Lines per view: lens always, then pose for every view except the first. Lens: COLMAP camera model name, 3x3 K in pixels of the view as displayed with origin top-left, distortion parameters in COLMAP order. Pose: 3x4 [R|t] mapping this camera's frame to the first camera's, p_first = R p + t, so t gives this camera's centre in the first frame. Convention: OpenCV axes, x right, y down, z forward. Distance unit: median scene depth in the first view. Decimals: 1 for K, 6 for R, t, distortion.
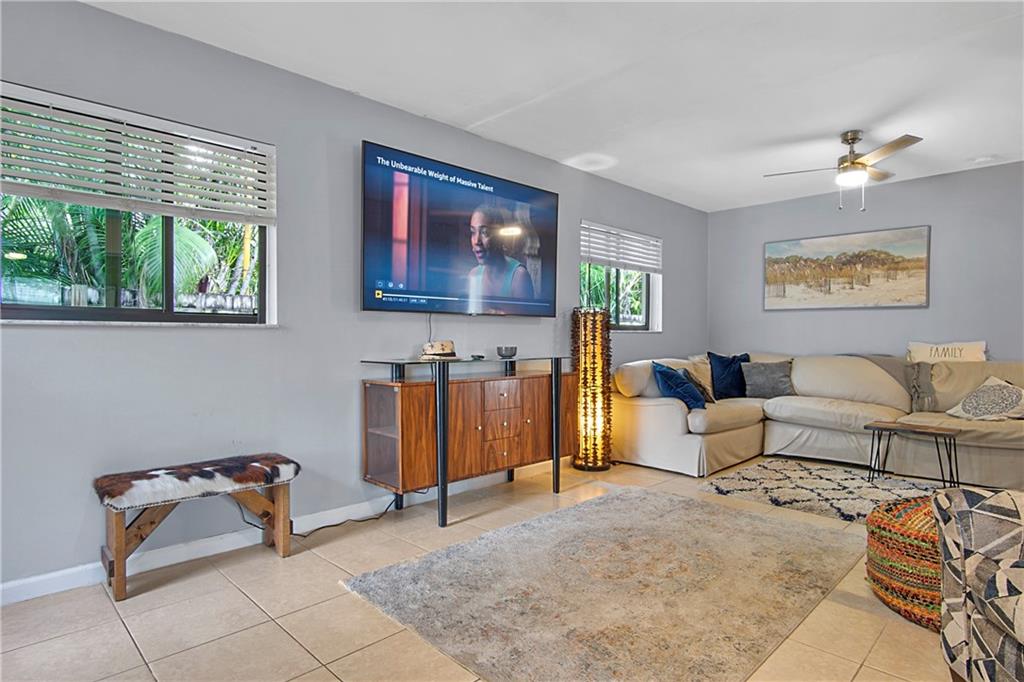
lens RADIAL K [[550.9, 0, 510.4], [0, 550.9, 341.8], [0, 0, 1]] dist [-0.006987, -0.000596]
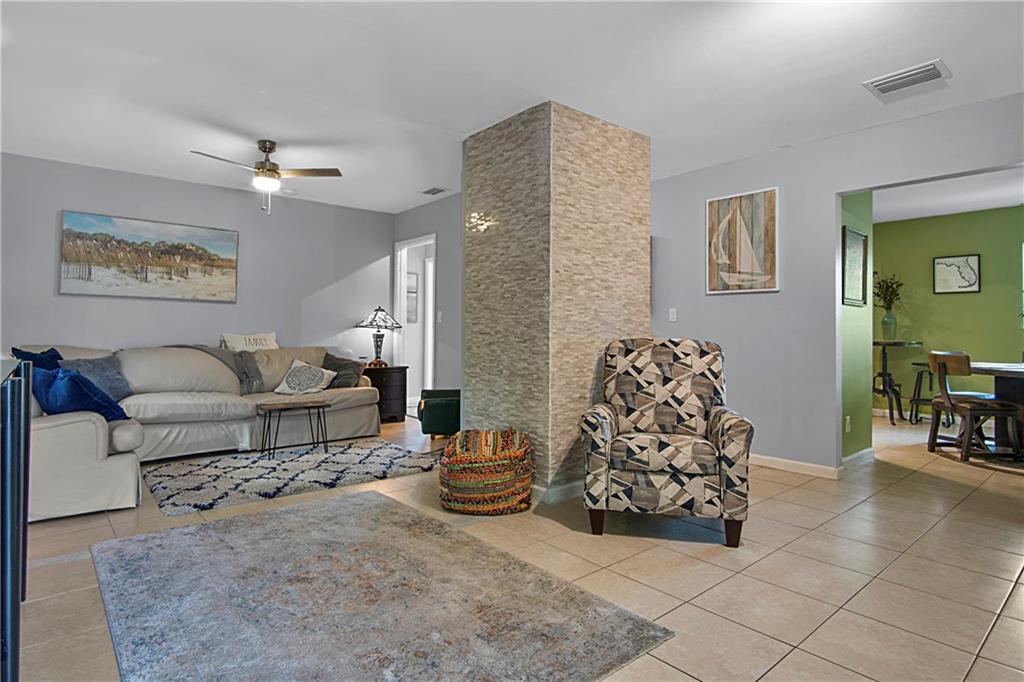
lens RADIAL K [[550.9, 0, 504.5], [0, 550.9, 319.7], [0, 0, 1]] dist [-0.006987, -0.000596]
pose [[0.085341, 0.022340, 0.996101, -0.358271], [0.000652, 0.999747, -0.022477, -0.001754], [-0.996352, 0.002568, 0.085305, 0.369794]]
